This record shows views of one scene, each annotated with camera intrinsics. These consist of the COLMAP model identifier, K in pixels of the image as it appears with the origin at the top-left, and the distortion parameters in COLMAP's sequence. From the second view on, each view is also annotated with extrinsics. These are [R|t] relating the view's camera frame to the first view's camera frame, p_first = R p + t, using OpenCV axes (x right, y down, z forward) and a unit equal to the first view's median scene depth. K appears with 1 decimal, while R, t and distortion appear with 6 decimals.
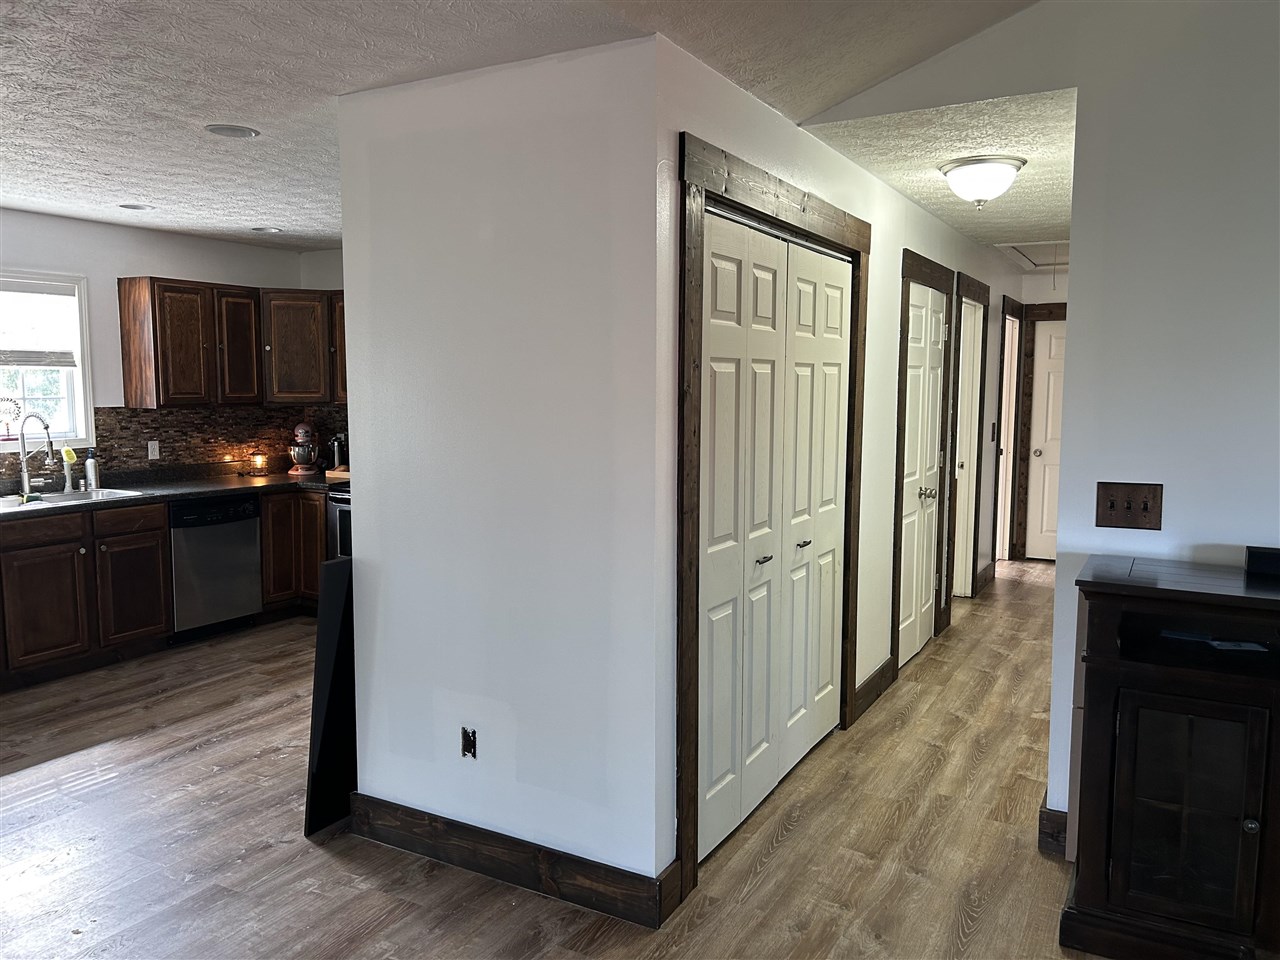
lens RADIAL K [[962.2, 0, 646.5], [0, 962.2, 470.0], [0, 0, 1]] dist [0.044841, -0.053287]
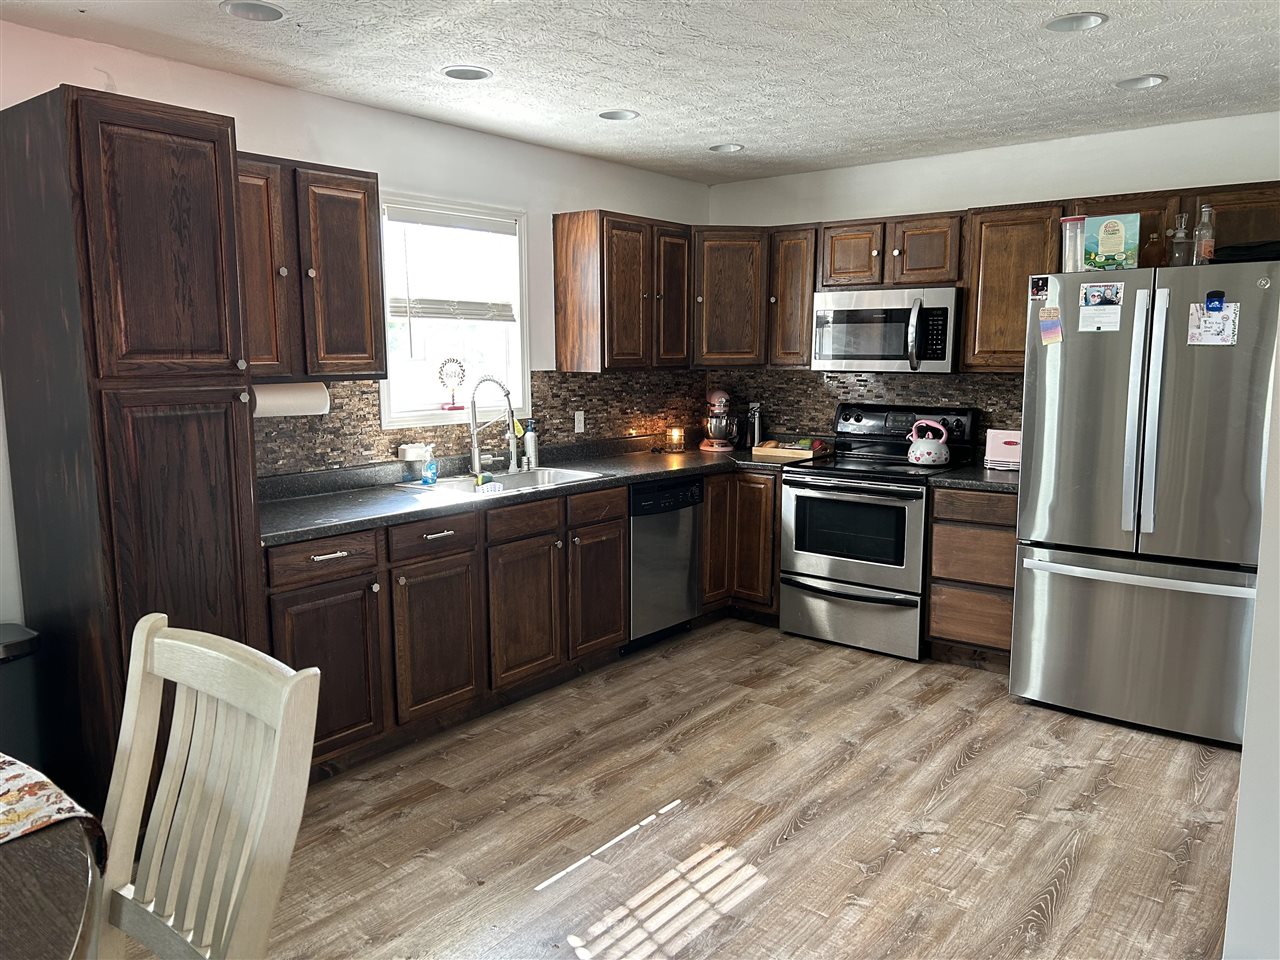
lens RADIAL K [[962.2, 0, 651.2], [0, 962.2, 488.8], [0, 0, 1]] dist [0.044841, -0.053287]
pose [[0.986090, 0.016037, -0.165436, -0.329706], [-0.007902, 0.998732, 0.049715, -0.004471], [0.166023, -0.047717, 0.984967, 0.191101]]
